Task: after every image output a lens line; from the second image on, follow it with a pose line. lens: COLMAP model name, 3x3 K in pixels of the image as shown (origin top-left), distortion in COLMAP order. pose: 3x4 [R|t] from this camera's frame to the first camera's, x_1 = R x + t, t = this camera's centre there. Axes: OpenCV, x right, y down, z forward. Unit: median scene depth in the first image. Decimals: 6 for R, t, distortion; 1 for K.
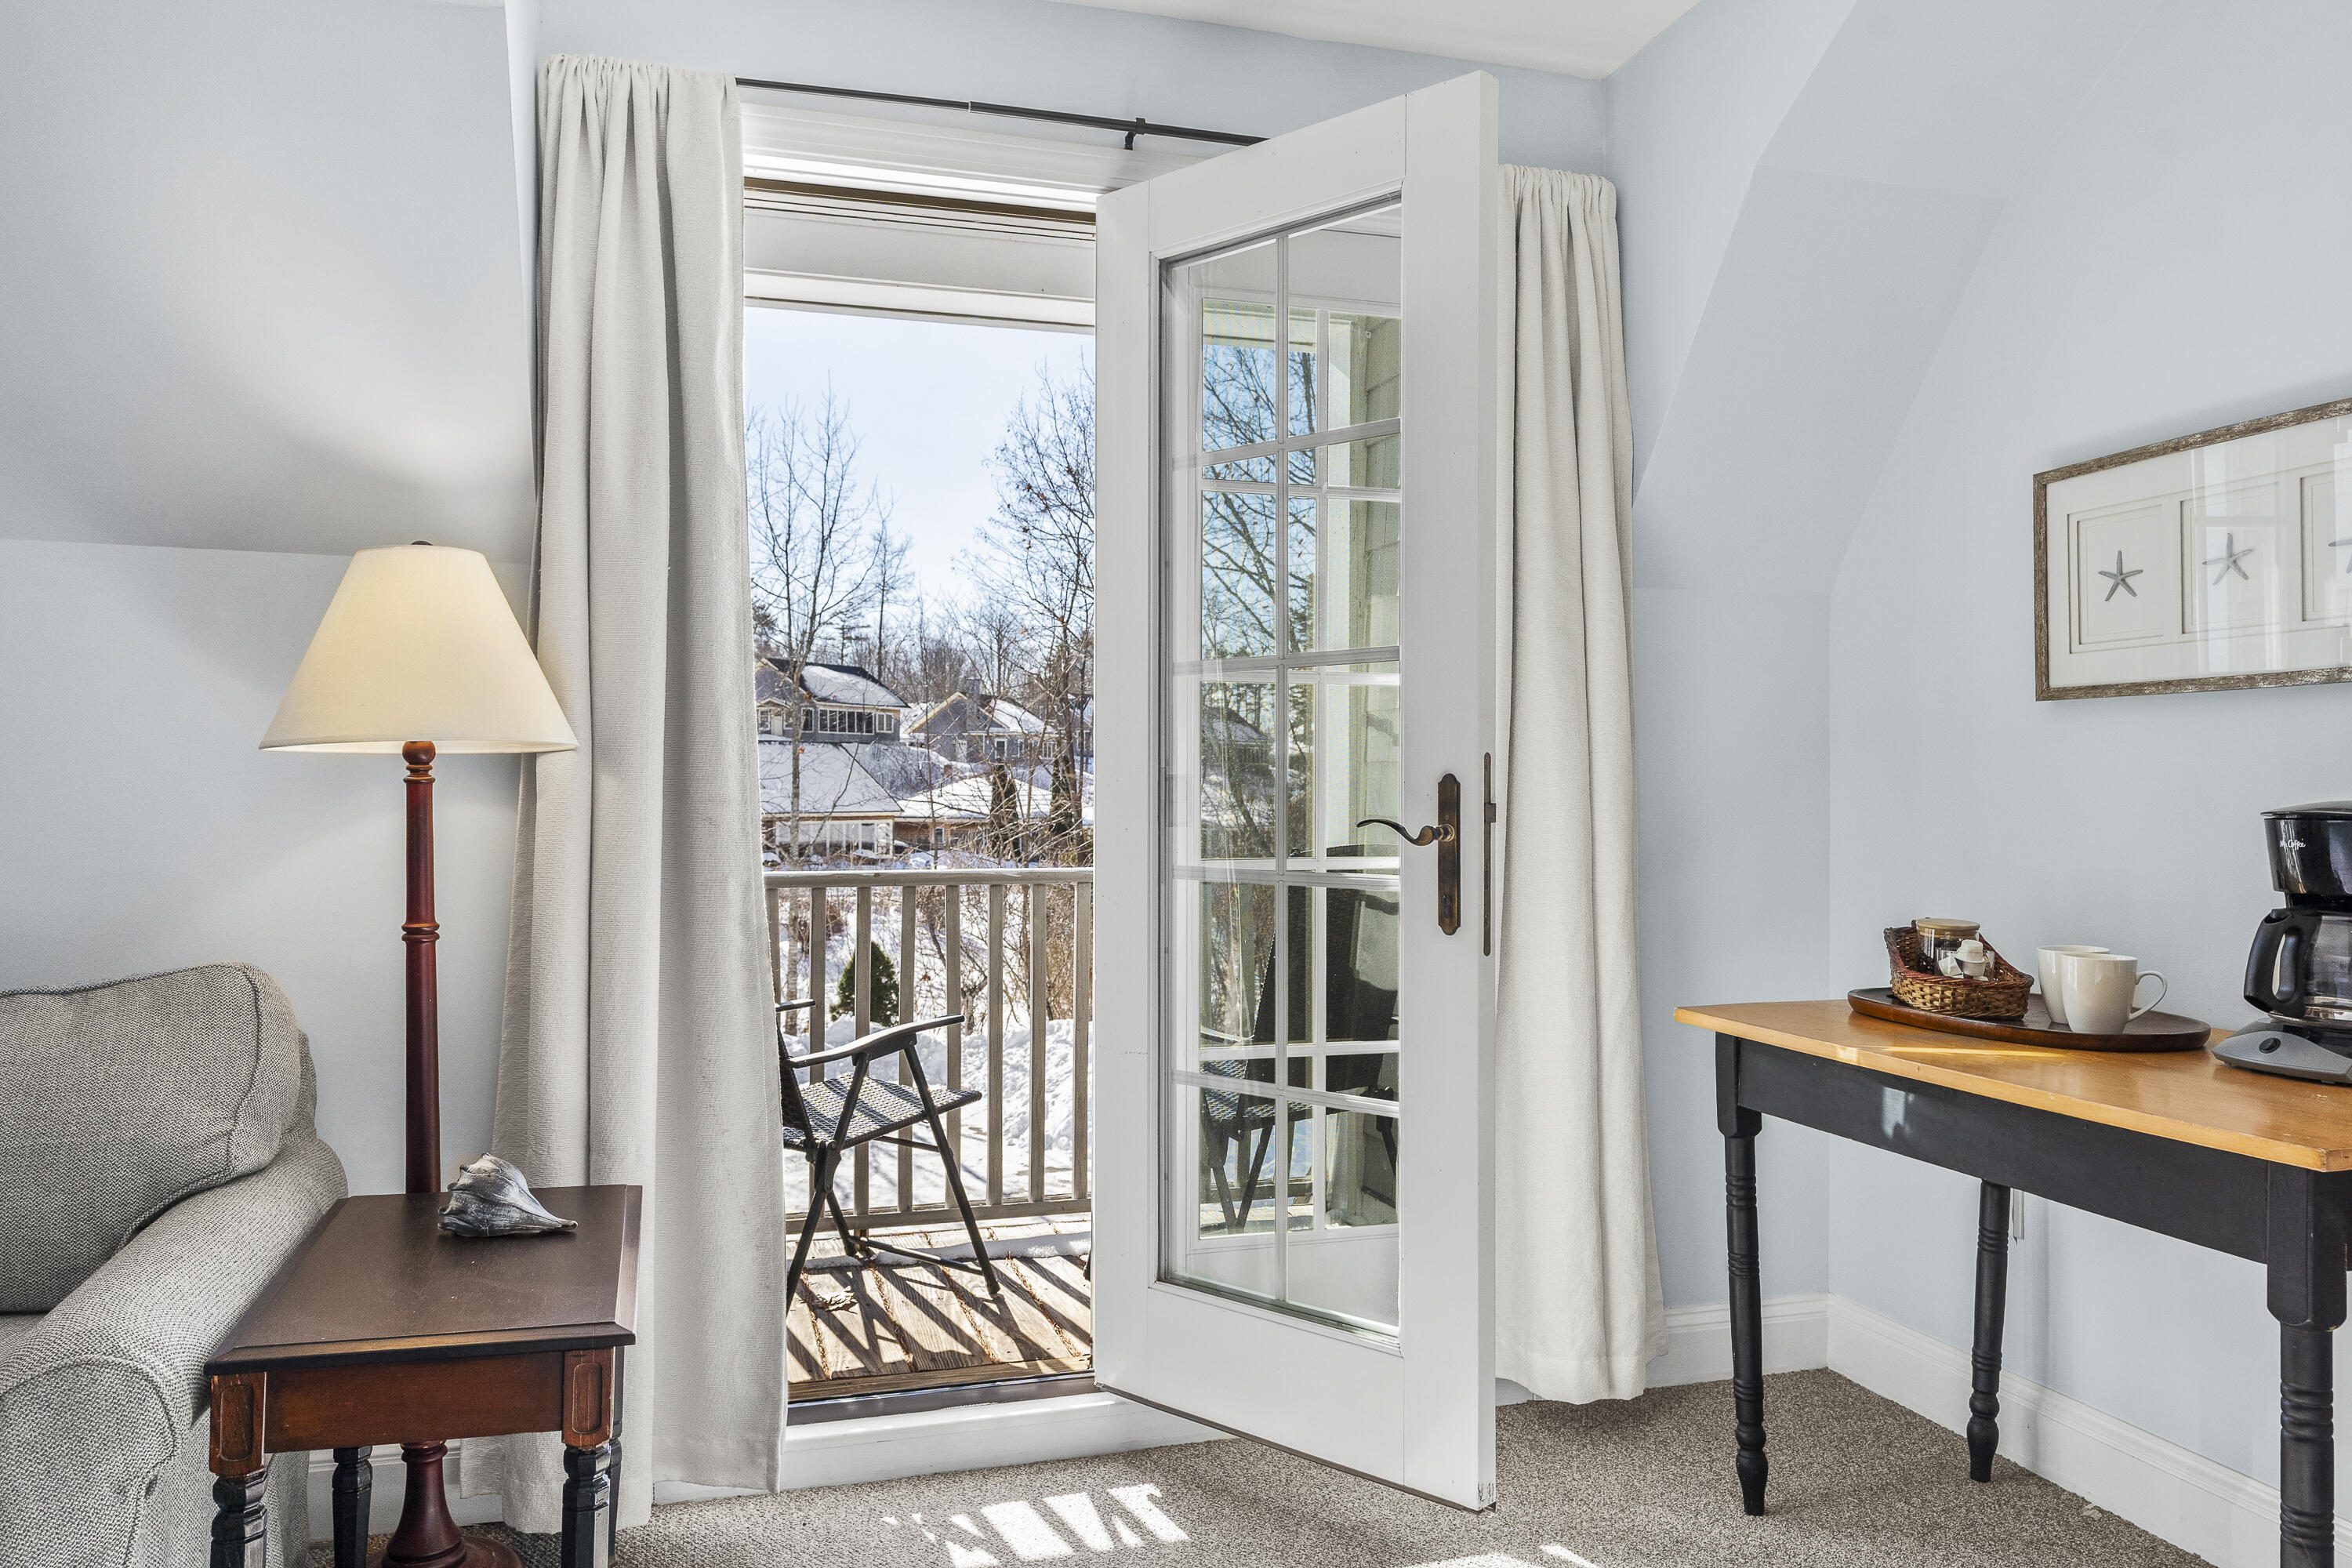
lens RADIAL K [[1638.0, 0, 1186.9], [0, 1638.0, 832.5], [0, 0, 1]] dist [-0.005146, -0.005140]
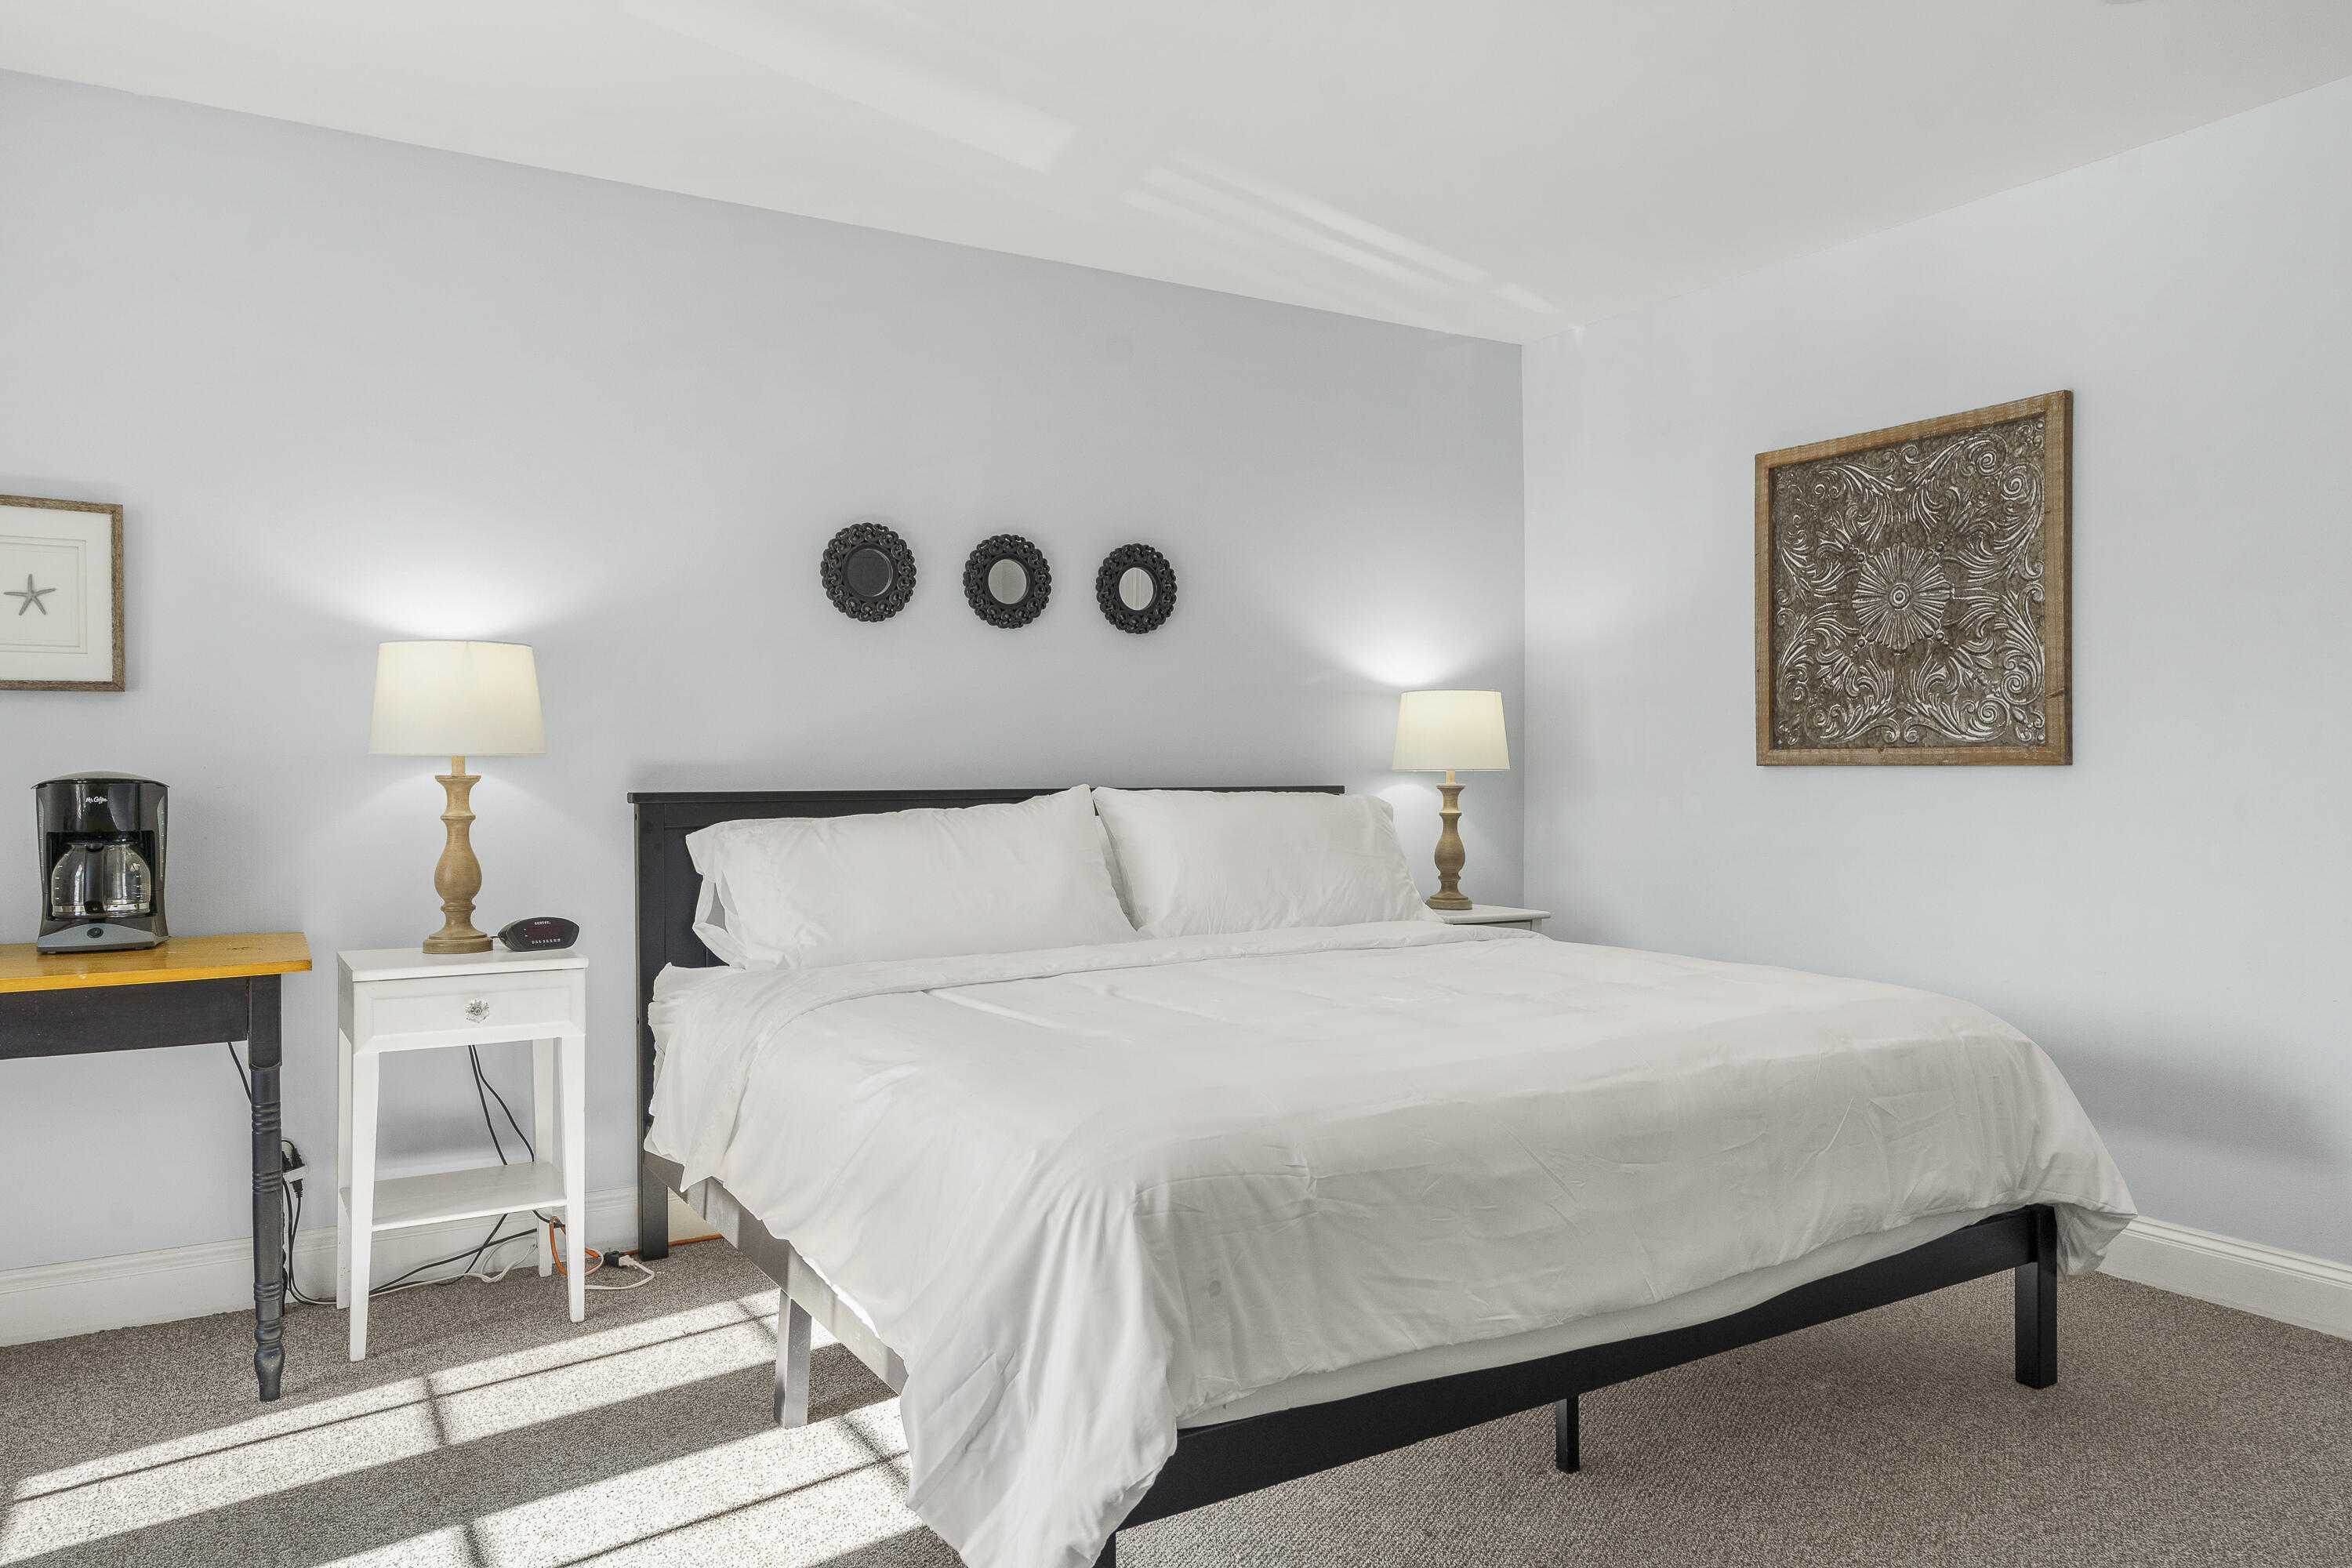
lens RADIAL K [[1597.2, 0, 1176.0], [0, 1597.2, 784.0], [0, 0, 1]] dist [-0.001000, 0.000112]
pose [[-0.235175, -0.012098, 0.971878, -0.834662], [0.027771, 0.999431, 0.019161, -0.006807], [-0.971556, 0.031496, -0.234706, 0.303982]]
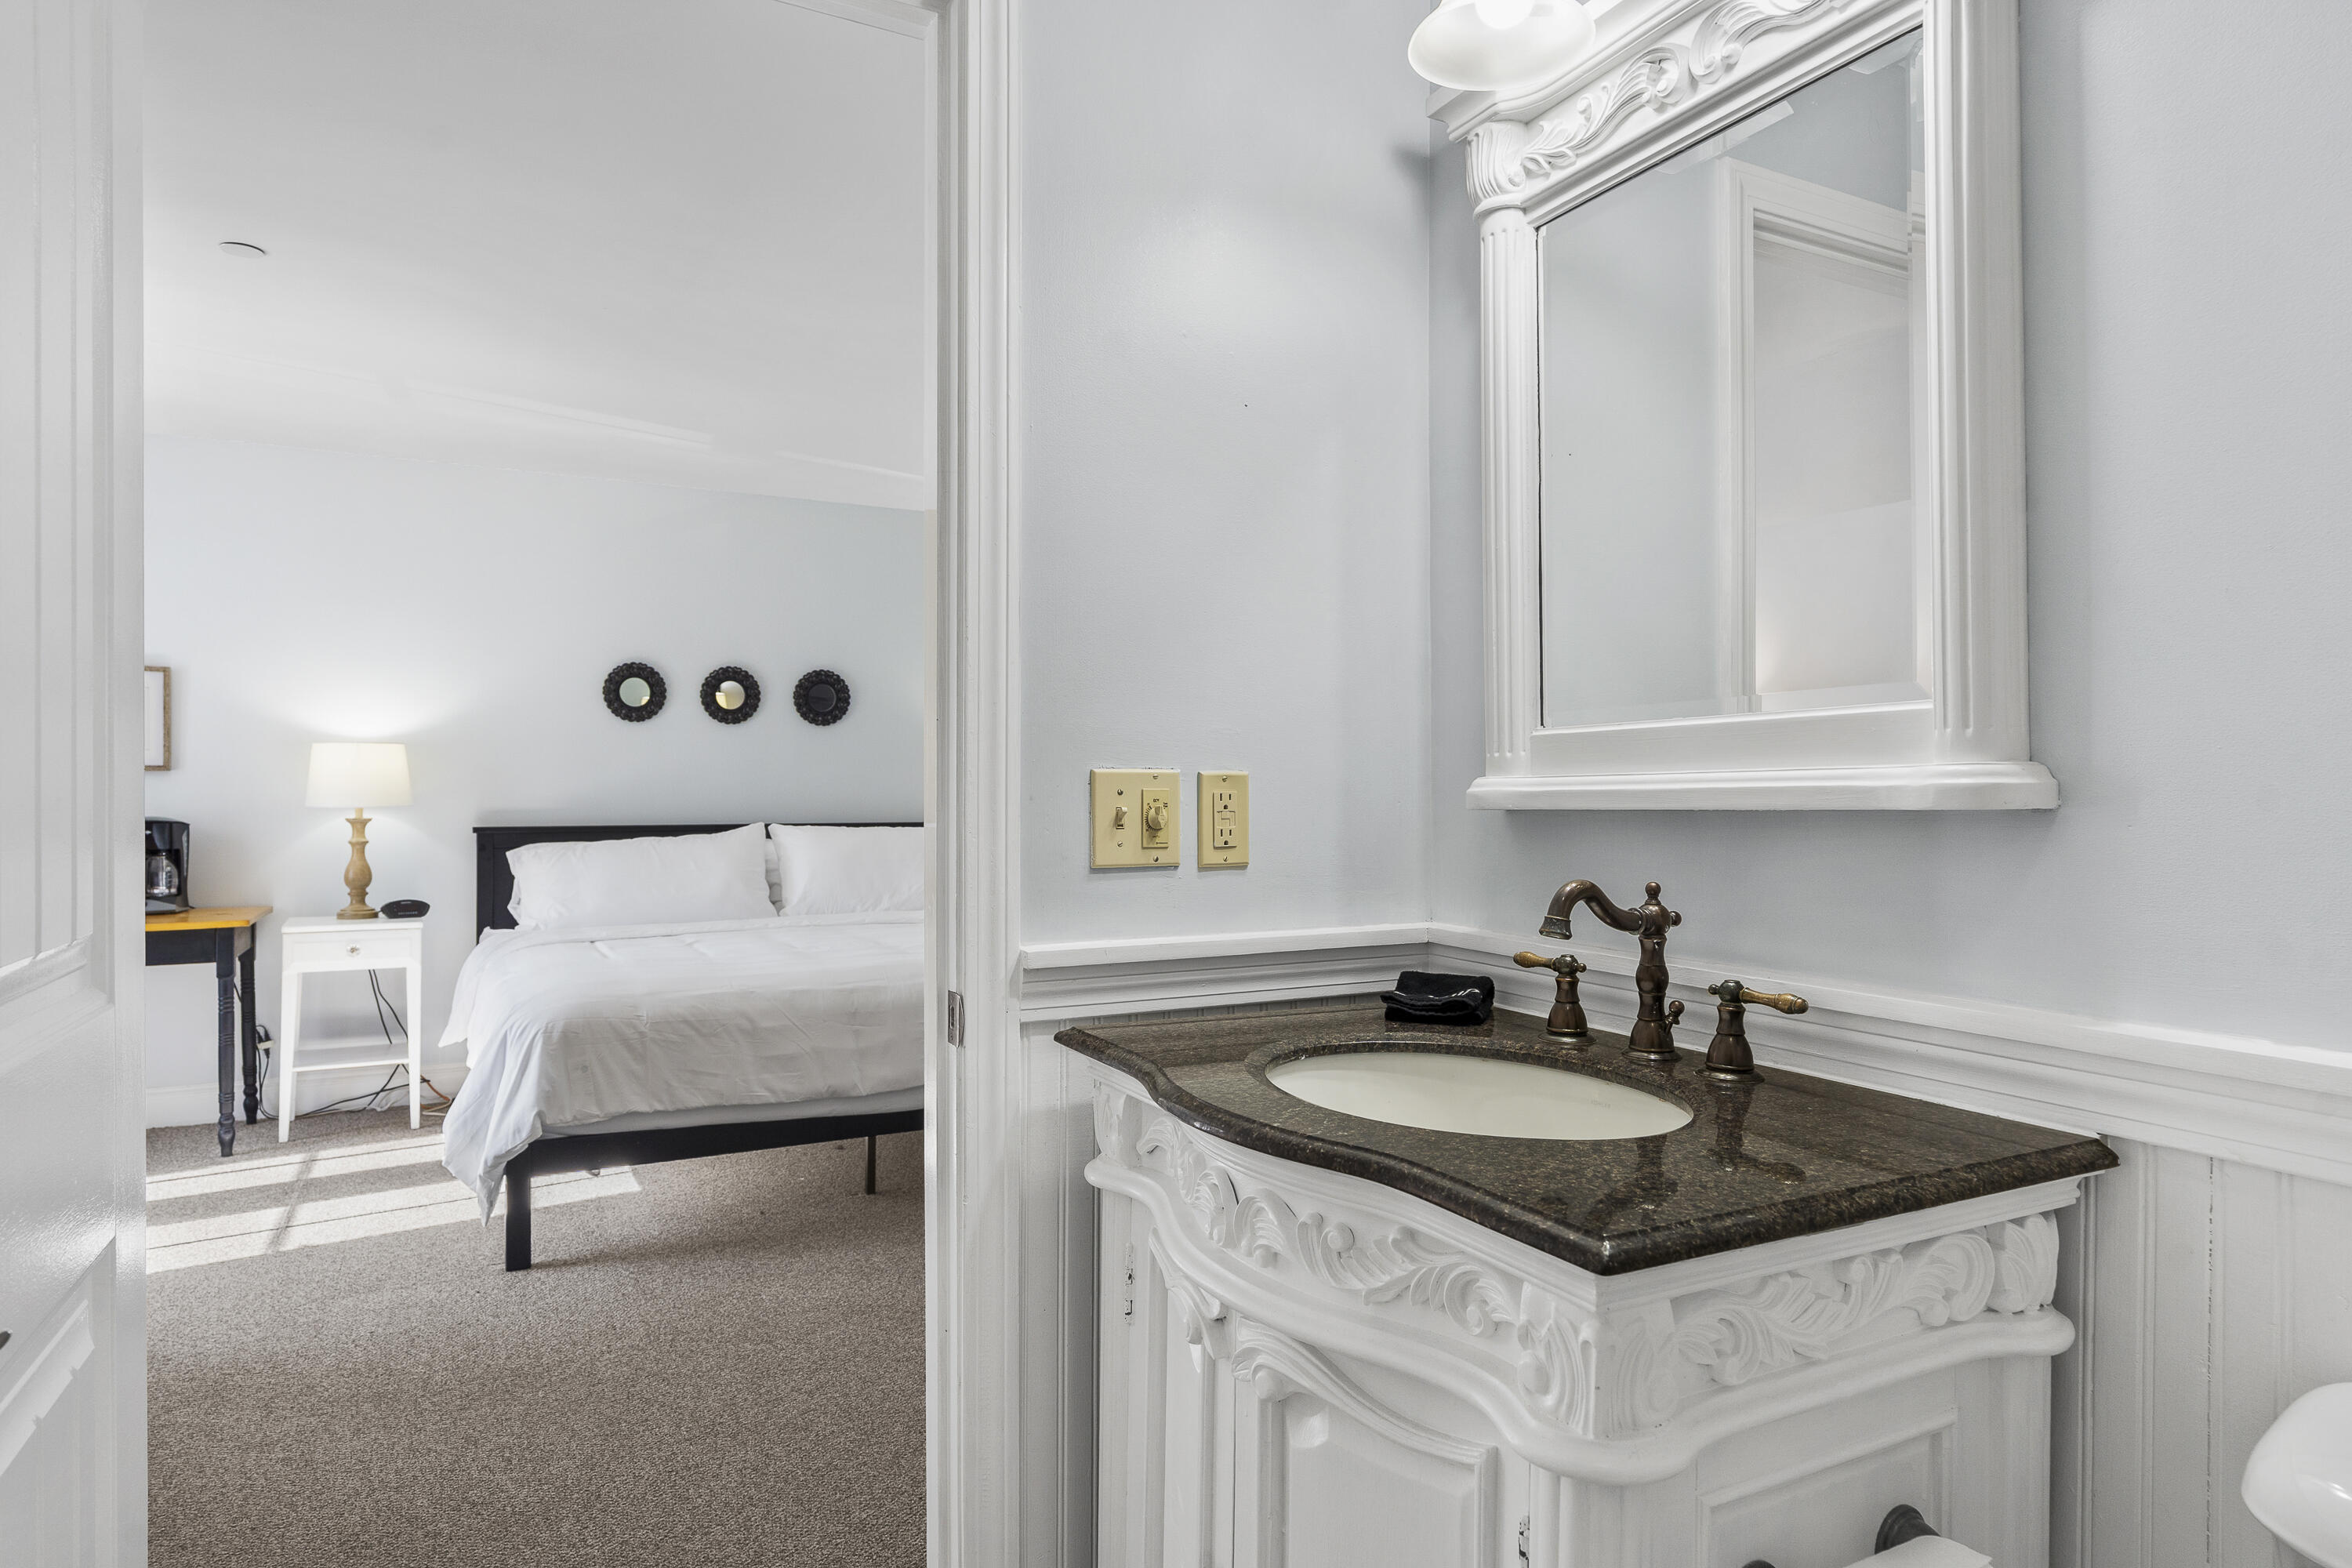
lens RADIAL K [[1393.5, 0, 1176.0], [0, 1393.5, 784.0], [0, 0, 1]] dist [0.000337, 0.000672]
pose [[-0.189358, -0.002710, 0.981904, -1.658378], [0.023170, 0.999705, 0.007227, -0.043036], [-0.981635, 0.024119, -0.189240, -0.237424]]
